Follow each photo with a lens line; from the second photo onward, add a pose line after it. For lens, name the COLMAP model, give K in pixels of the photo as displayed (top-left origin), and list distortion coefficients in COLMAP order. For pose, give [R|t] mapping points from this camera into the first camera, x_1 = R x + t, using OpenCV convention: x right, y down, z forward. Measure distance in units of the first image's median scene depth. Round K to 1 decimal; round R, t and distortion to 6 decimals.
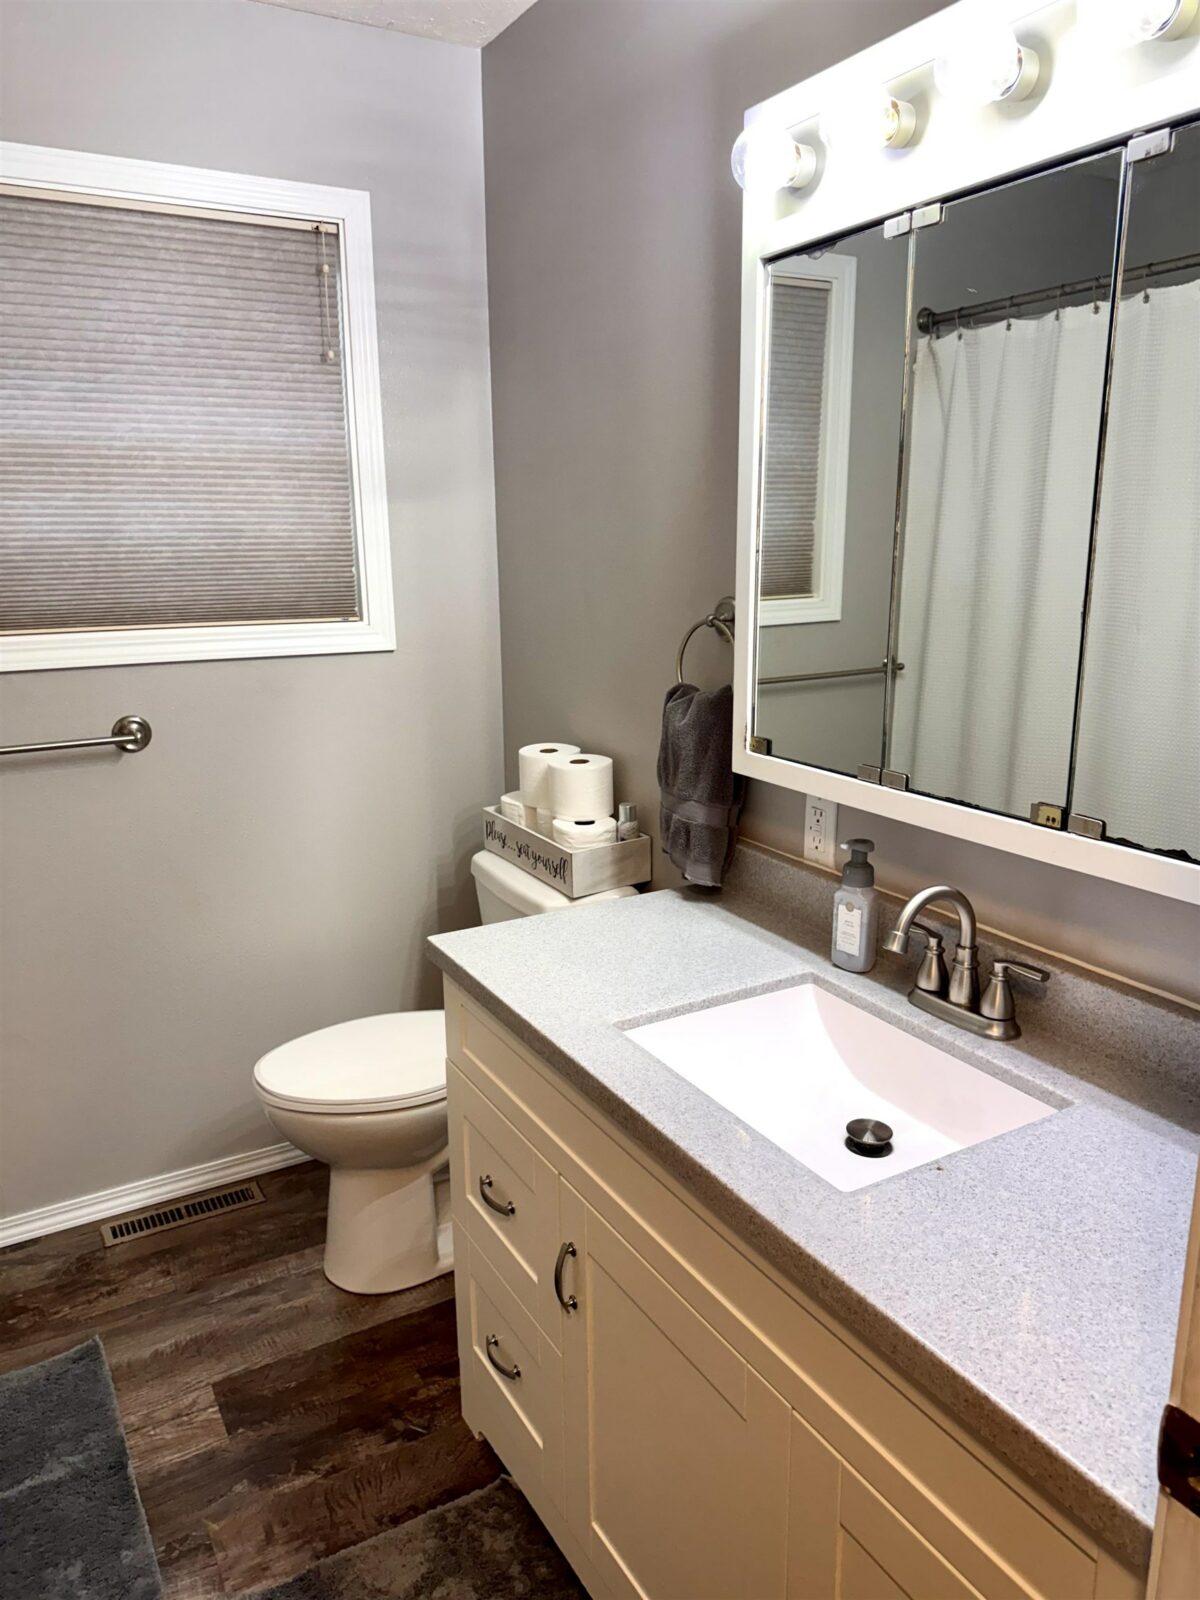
lens RADIAL K [[1120.6, 0, 600.9], [0, 1120.6, 810.4], [0, 0, 1]] dist [0.045893, -0.080233]
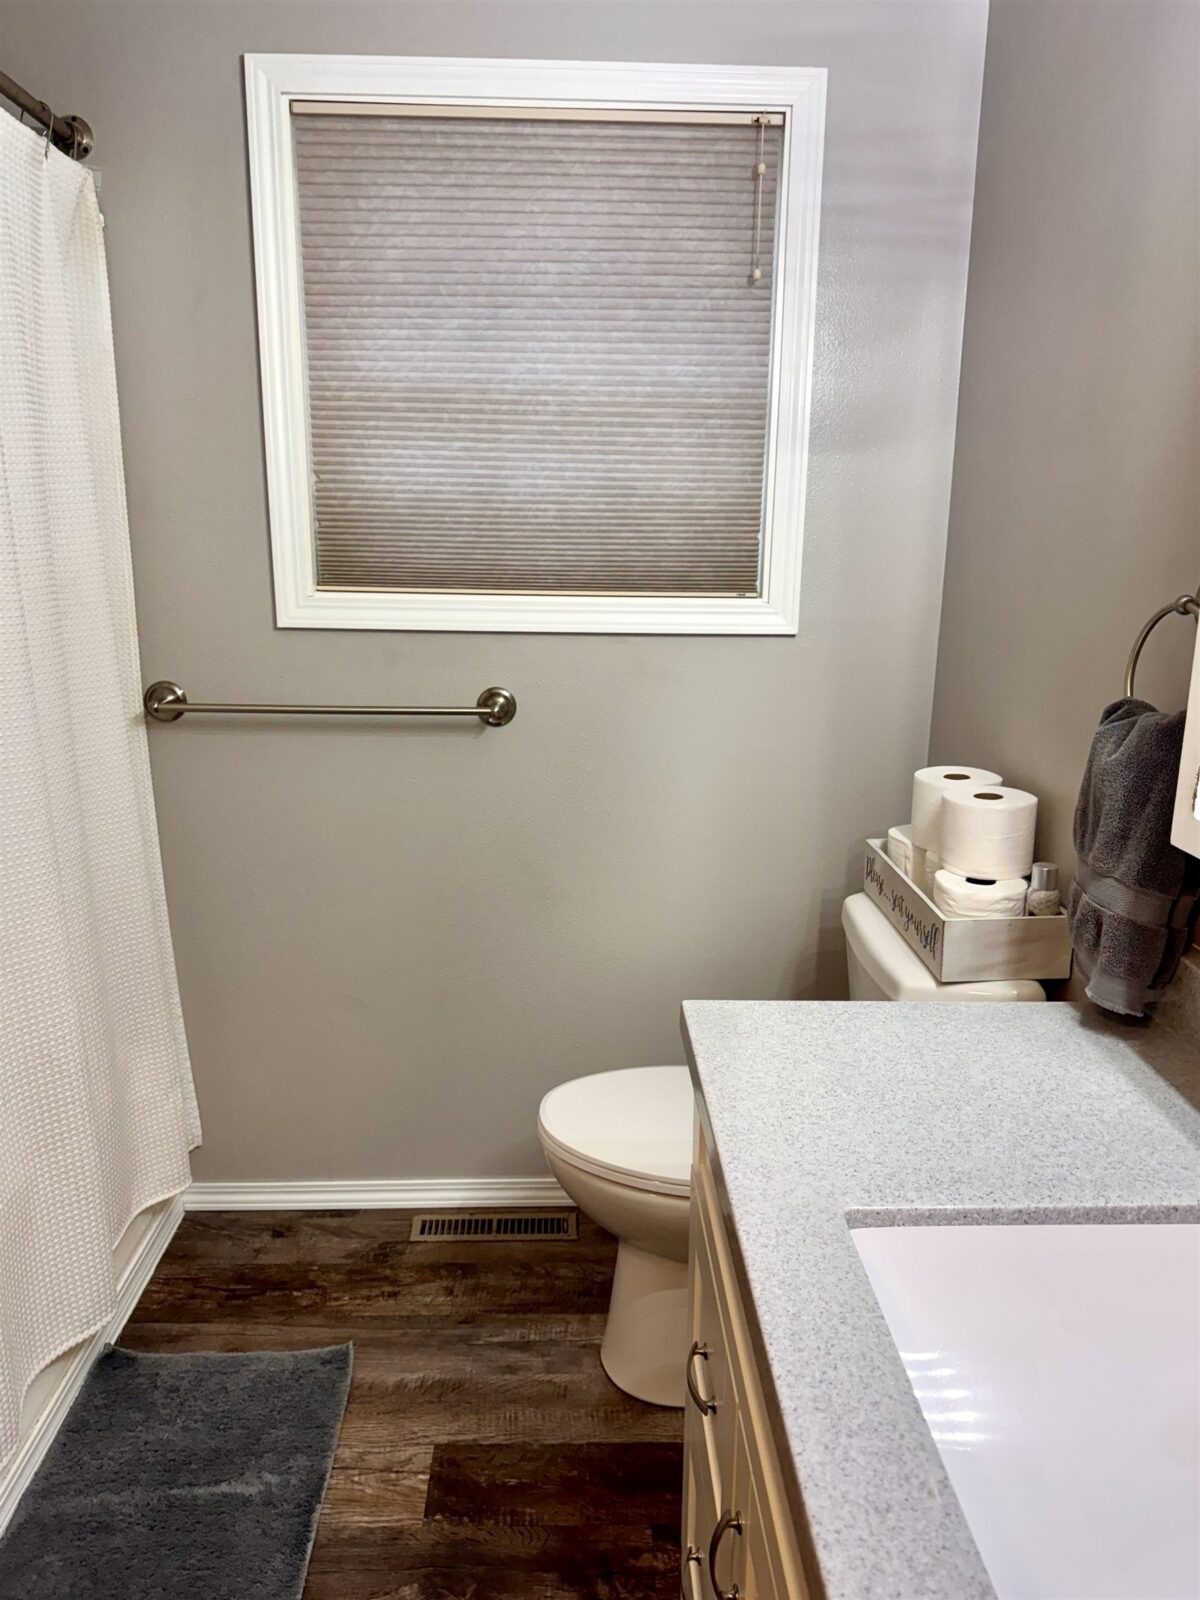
lens RADIAL K [[1120.6, 0, 600.9], [0, 1120.6, 810.4], [0, 0, 1]] dist [0.045893, -0.080233]
pose [[0.878042, 0.132457, -0.459889, 0.099067], [-0.134618, 0.990494, 0.028263, -0.022093], [0.459261, 0.037093, 0.887526, 0.237788]]
